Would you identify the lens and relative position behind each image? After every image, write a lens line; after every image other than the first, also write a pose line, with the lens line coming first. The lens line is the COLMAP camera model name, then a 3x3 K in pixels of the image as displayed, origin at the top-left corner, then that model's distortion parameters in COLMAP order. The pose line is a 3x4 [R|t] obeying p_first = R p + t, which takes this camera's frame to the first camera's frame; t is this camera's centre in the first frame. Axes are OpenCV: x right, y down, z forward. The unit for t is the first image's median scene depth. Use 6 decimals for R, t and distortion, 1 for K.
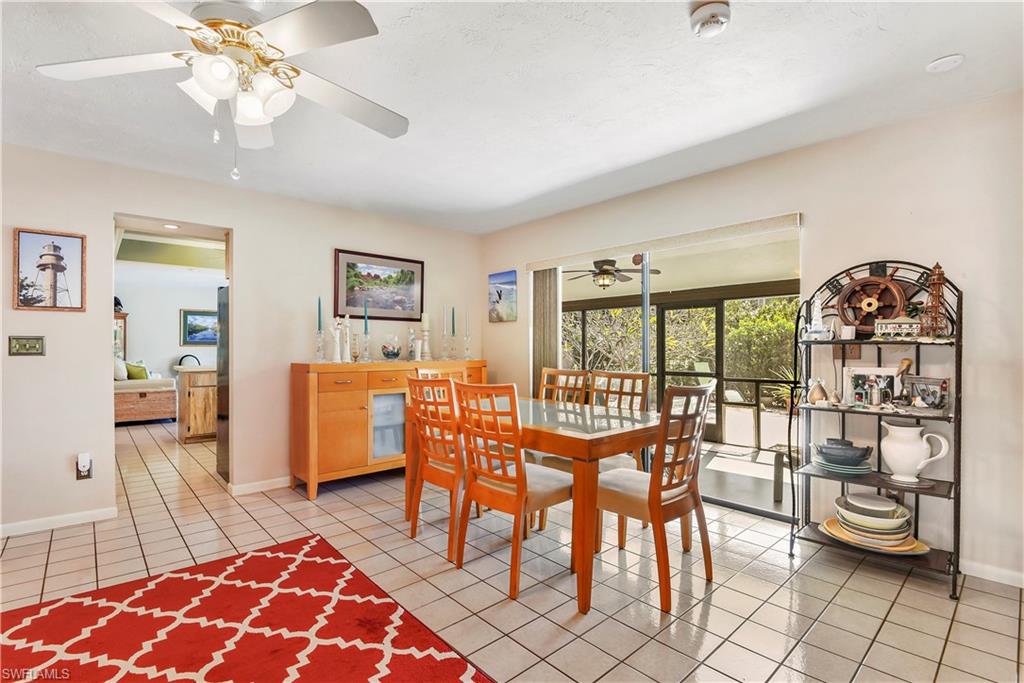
lens RADIAL K [[476.8, 0, 513.9], [0, 476.8, 346.4], [0, 0, 1]] dist [0.000165, -0.017819]
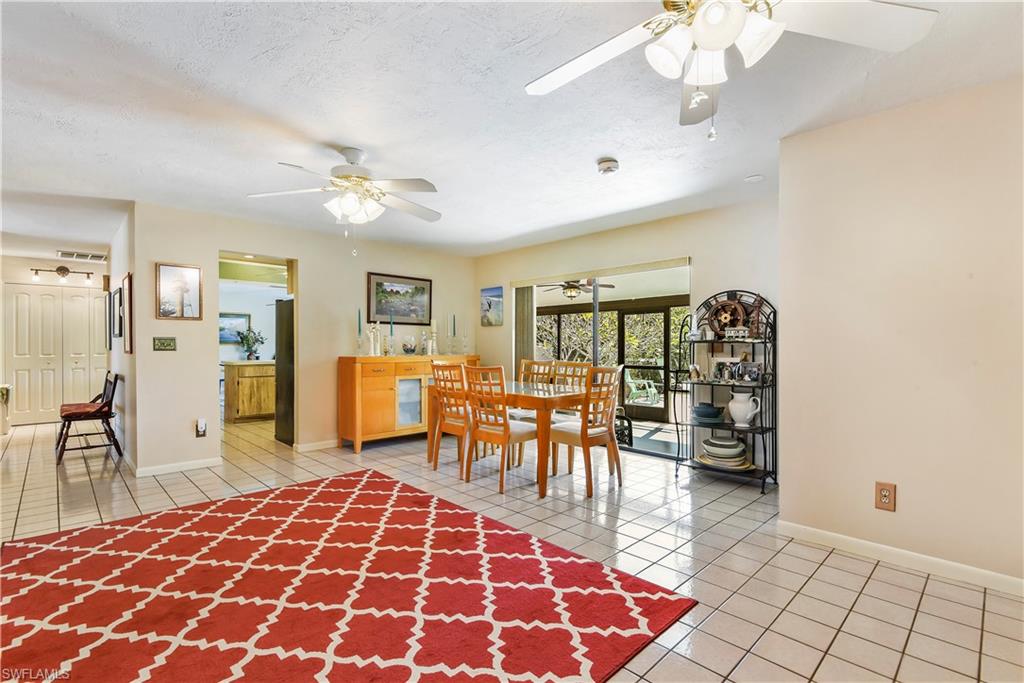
lens RADIAL K [[476.8, 0, 513.9], [0, 476.8, 346.4], [0, 0, 1]] dist [0.000165, -0.017819]
pose [[0.999488, 0.000032, 0.032007, -0.008197], [-0.000111, 0.999997, 0.002468, 0.002582], [-0.032006, -0.002470, 0.999485, -0.472760]]
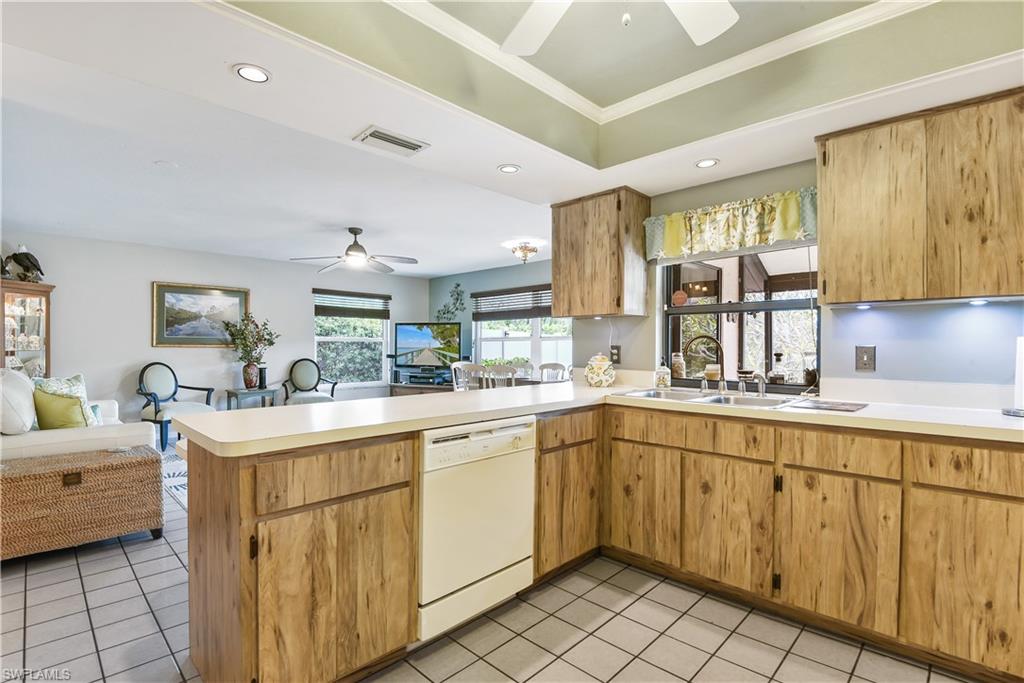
lens RADIAL K [[476.8, 0, 513.9], [0, 476.8, 346.4], [0, 0, 1]] dist [0.000165, -0.017819]
pose [[0.997930, 0.000302, 0.064302, -1.014877], [-0.000329, 1.000000, 0.000409, -0.003087], [-0.064302, -0.000429, 0.997930, 1.342663]]
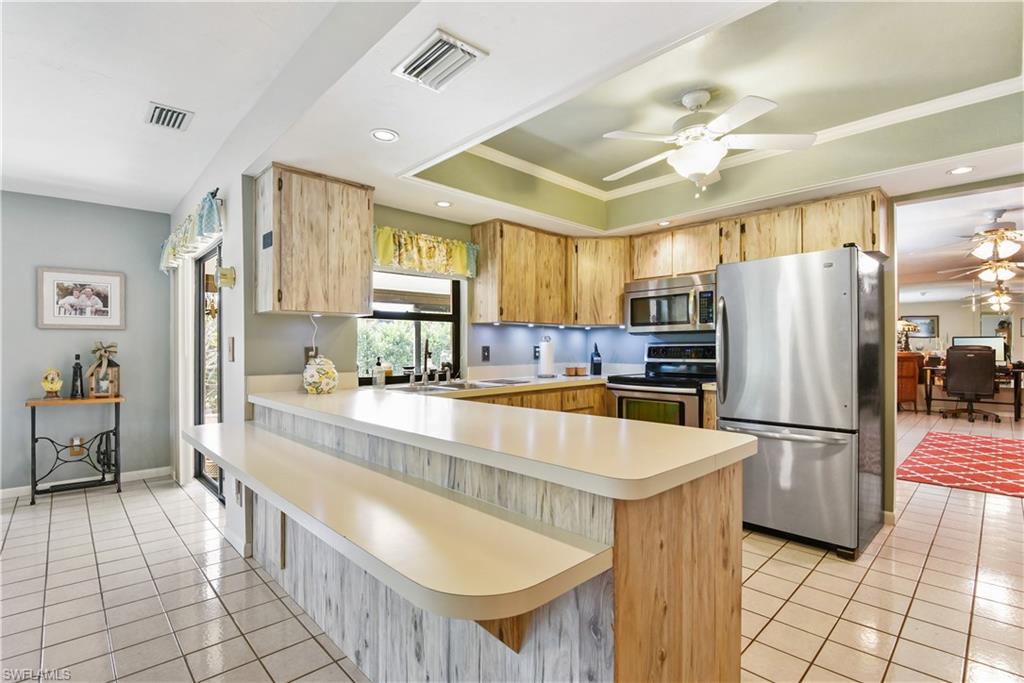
lens RADIAL K [[476.3, 0, 509.2], [0, 476.3, 347.5], [0, 0, 1]] dist [0.005473, -0.016936]
pose [[-0.023688, -0.002531, 0.999716, -1.656060], [0.004599, 0.999986, 0.002641, -0.004066], [-0.999709, 0.004660, -0.023676, 1.998146]]
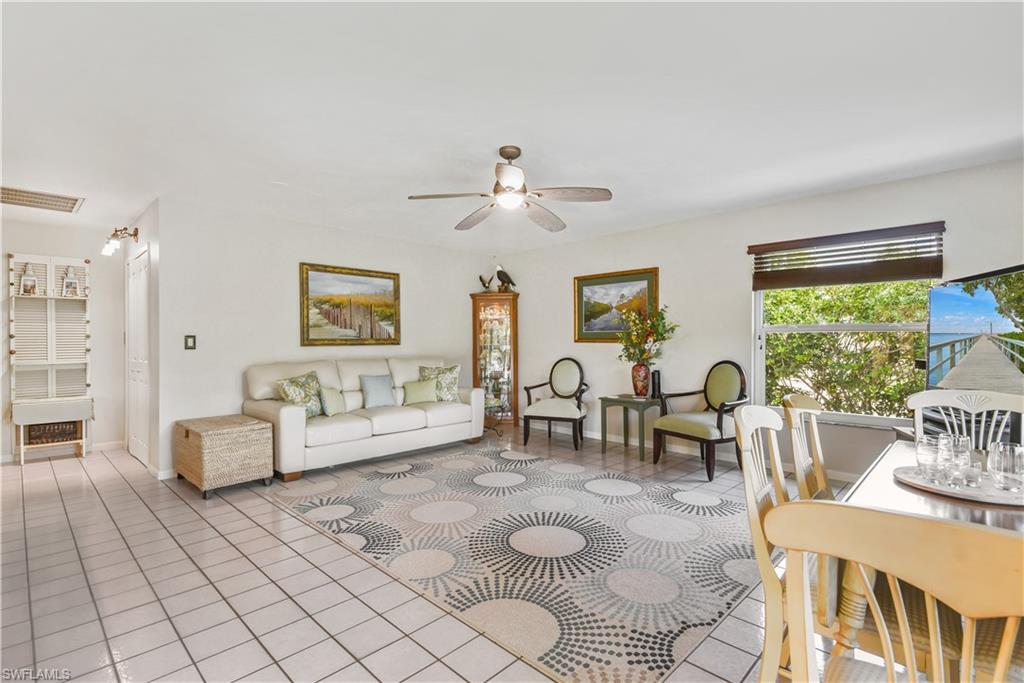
lens RADIAL K [[476.3, 0, 509.2], [0, 476.3, 347.5], [0, 0, 1]] dist [0.005473, -0.016936]
pose [[0.055417, 0.007350, -0.998436, -0.458186], [0.001345, 0.999971, 0.007436, 0.005001], [0.998462, -0.001755, 0.055405, 2.932287]]
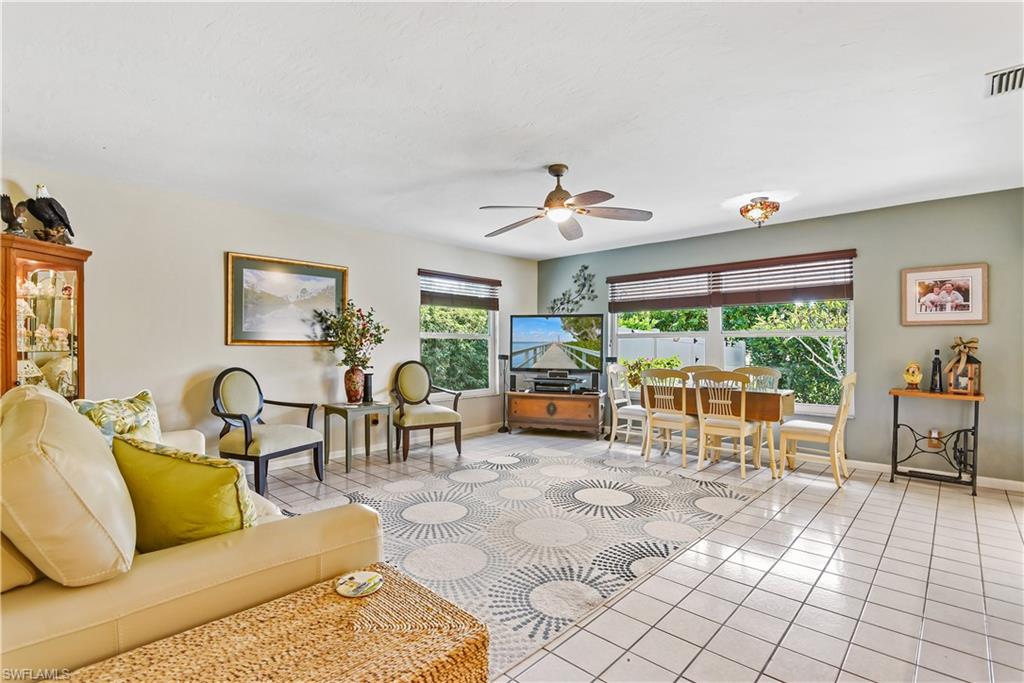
lens RADIAL K [[476.8, 0, 513.9], [0, 476.8, 346.4], [0, 0, 1]] dist [0.000165, -0.017819]
pose [[0.996996, -0.000402, 0.077448, -1.623430], [0.000127, 0.999994, 0.003567, -0.001326], [-0.077449, -0.003547, 0.996990, 1.925209]]
